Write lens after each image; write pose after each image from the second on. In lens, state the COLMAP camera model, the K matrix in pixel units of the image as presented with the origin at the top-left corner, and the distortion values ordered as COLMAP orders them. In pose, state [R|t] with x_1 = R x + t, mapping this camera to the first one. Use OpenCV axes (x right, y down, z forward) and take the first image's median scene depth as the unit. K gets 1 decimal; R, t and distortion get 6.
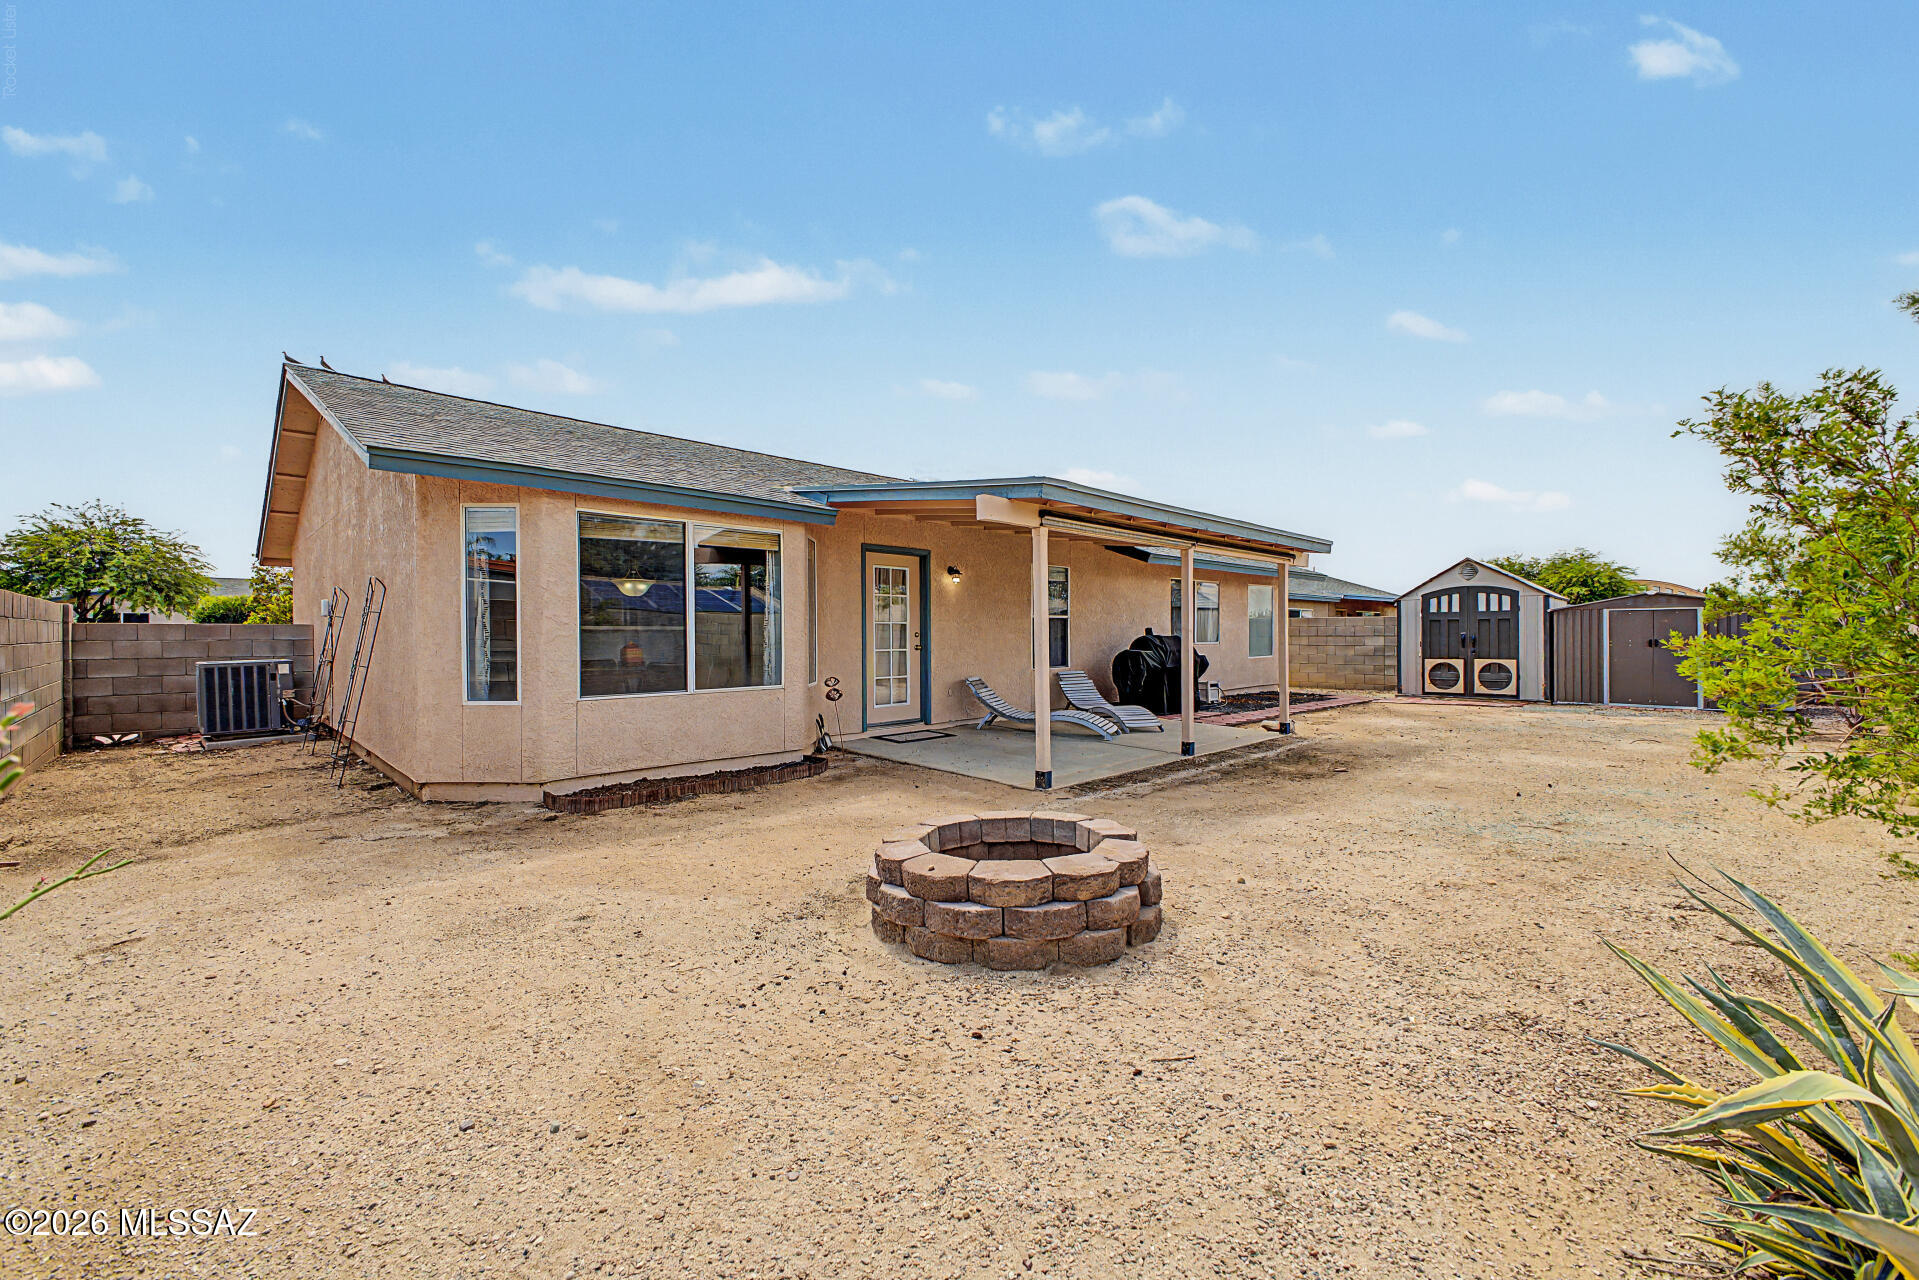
lens RADIAL K [[766.8, 0, 960.6], [0, 766.8, 637.4], [0, 0, 1]] dist [0.020565, -0.006145]
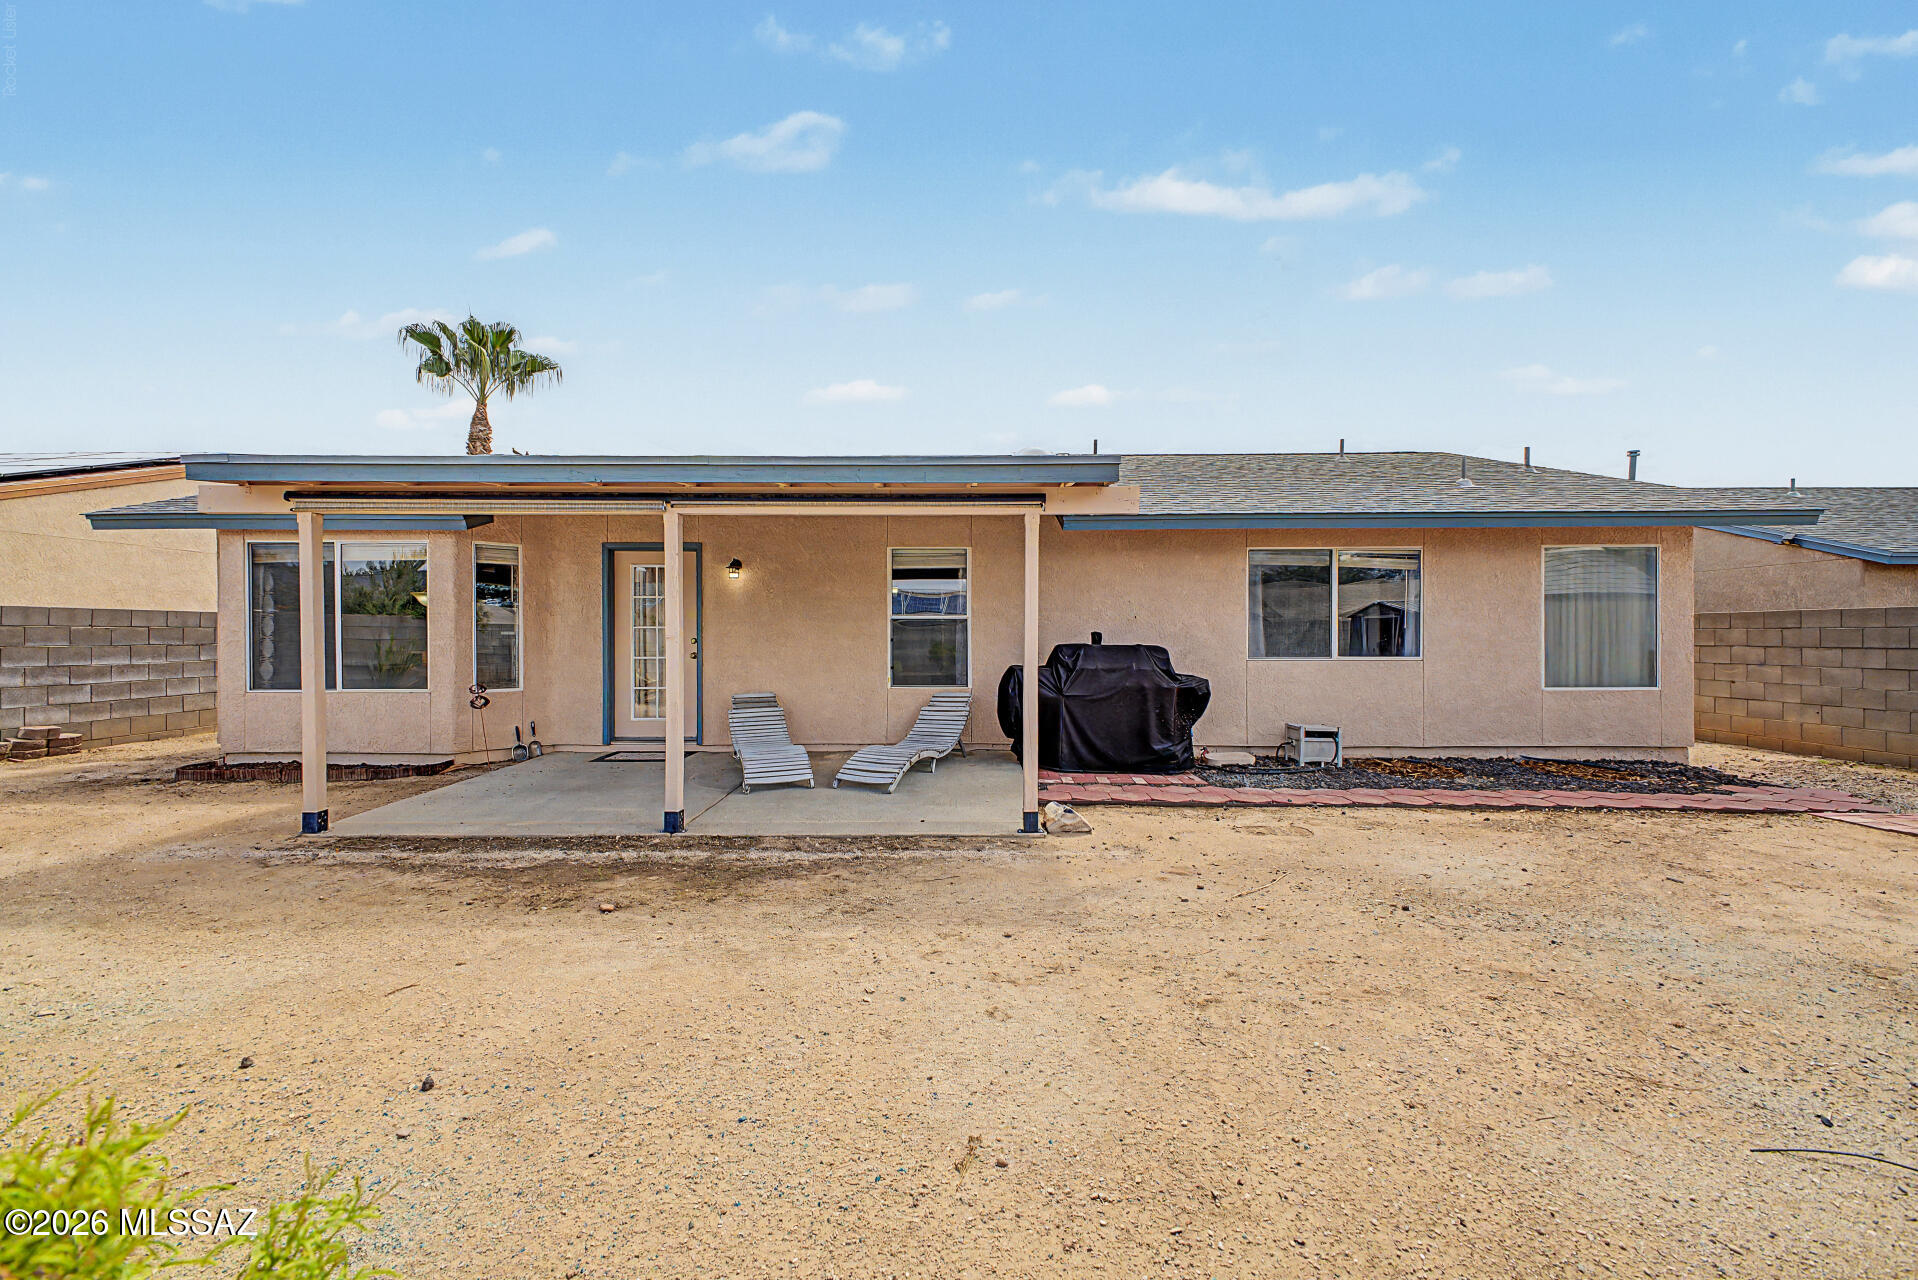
lens RADIAL K [[766.4, 0, 952.3], [0, 766.4, 631.9], [0, 0, 1]] dist [0.020565, -0.006145]
pose [[0.704472, 0.004426, -0.709718, 0.497113], [-0.005368, 0.999985, 0.000907, -0.009971], [0.709711, 0.003171, 0.704486, 0.376957]]
